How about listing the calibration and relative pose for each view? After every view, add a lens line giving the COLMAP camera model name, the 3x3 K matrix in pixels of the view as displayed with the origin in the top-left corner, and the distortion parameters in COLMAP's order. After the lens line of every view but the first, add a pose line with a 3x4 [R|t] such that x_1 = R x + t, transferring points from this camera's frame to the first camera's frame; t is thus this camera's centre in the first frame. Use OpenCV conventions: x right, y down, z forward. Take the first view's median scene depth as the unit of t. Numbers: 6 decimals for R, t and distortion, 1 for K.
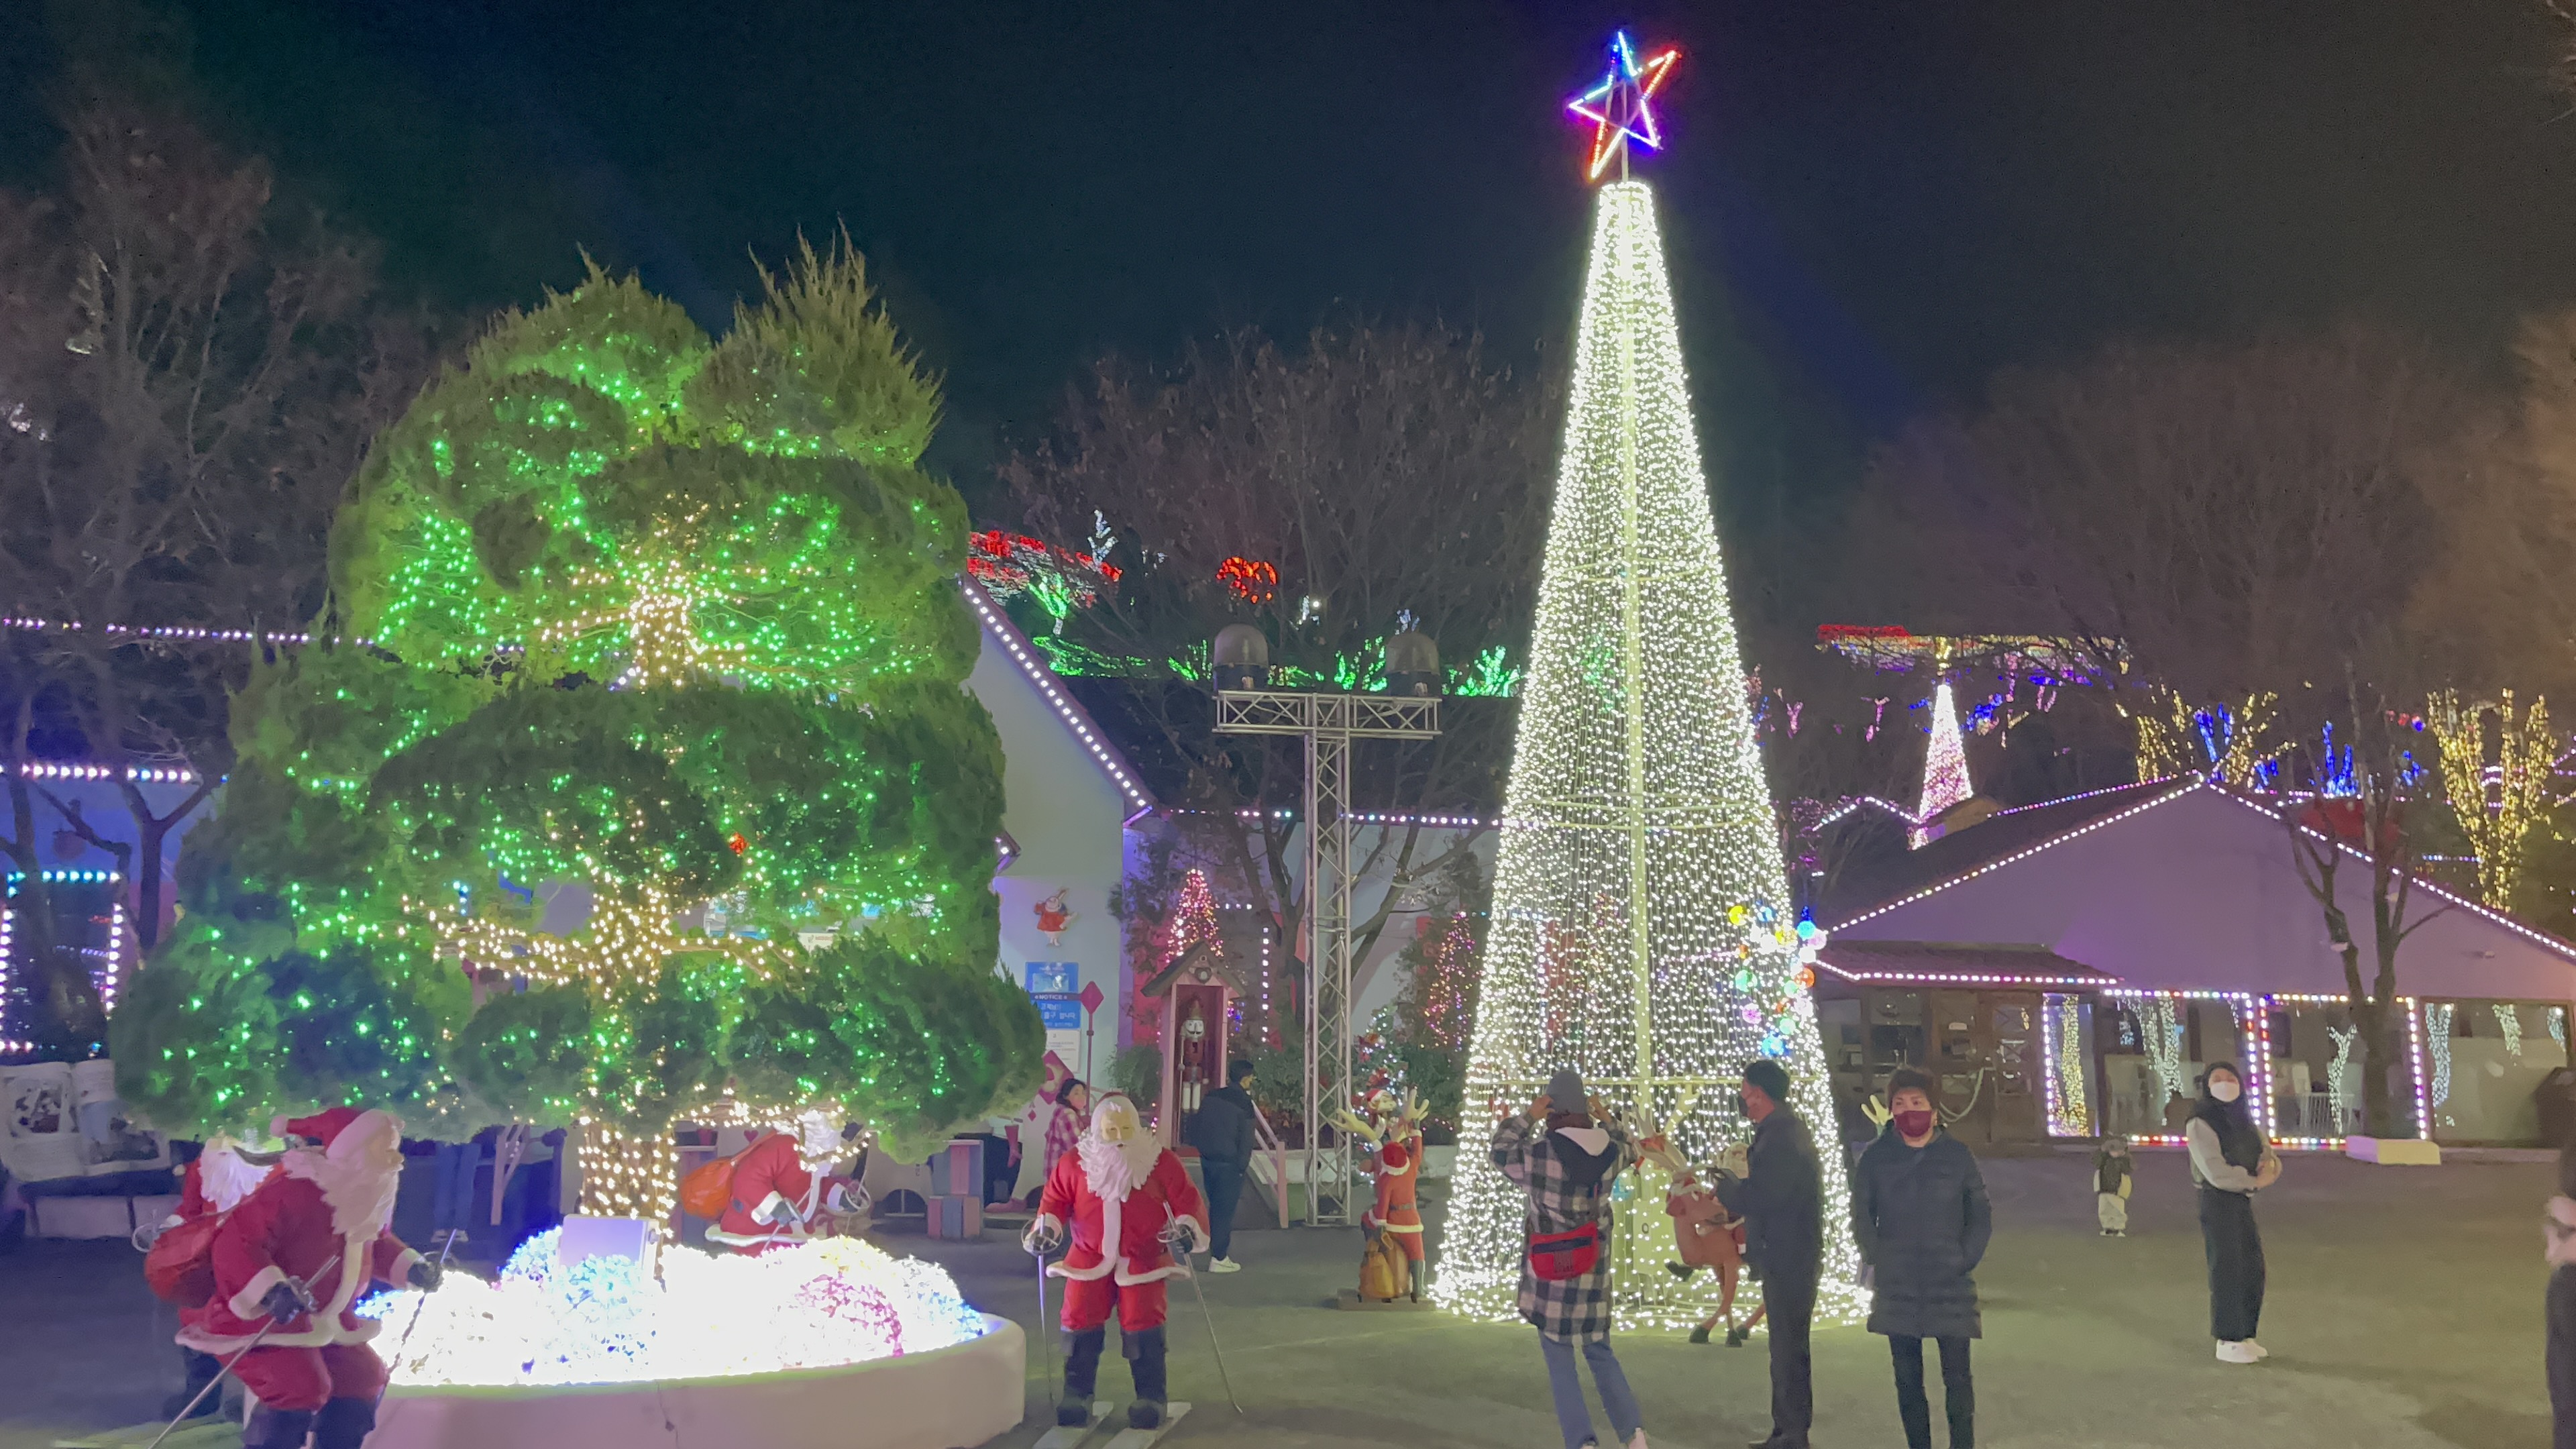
lens RADIAL K [[2155.7, 0, 1268.6], [0, 2155.7, 724.6], [0, 0, 1]] dist [0.038055, 0.003366]
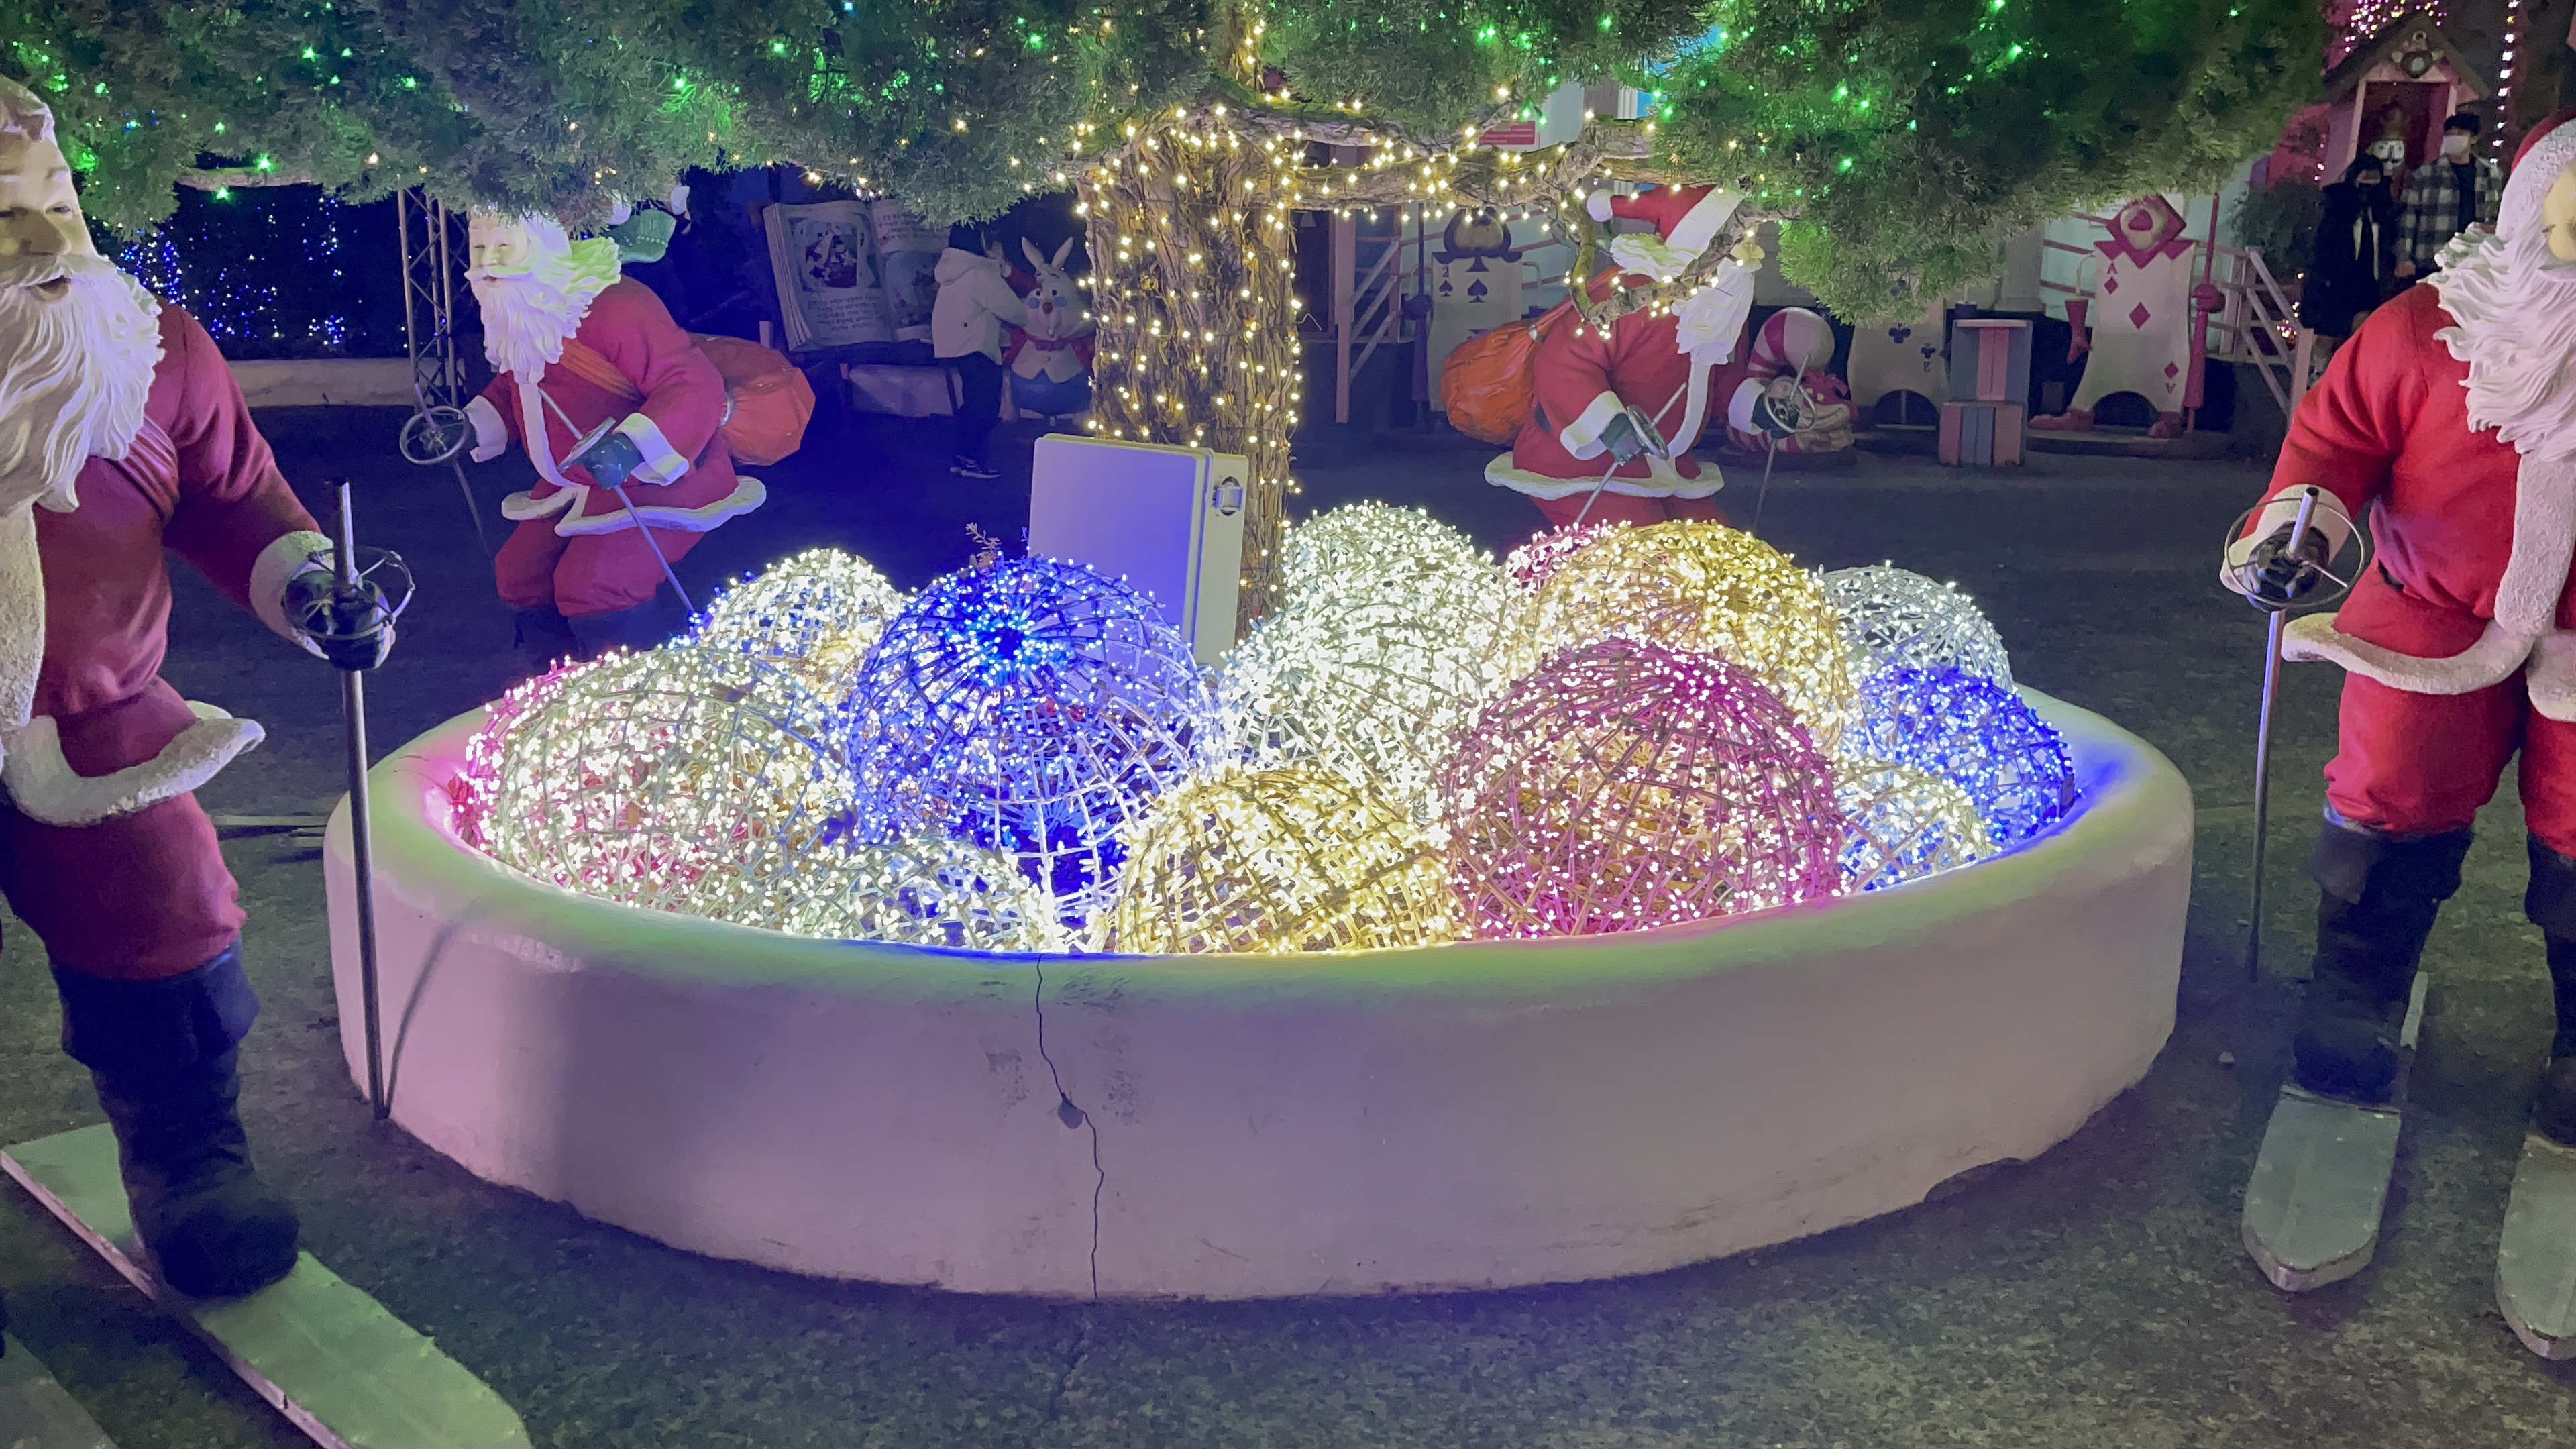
lens RADIAL K [[2155.7, 0, 1261.4], [0, 2155.7, 724.8], [0, 0, 1]] dist [0.038055, 0.003366]
pose [[0.897897, 0.095765, -0.429663, -0.081851], [0.065285, 0.936288, 0.345113, 0.110966], [0.435338, -0.337926, 0.834438, 0.526025]]
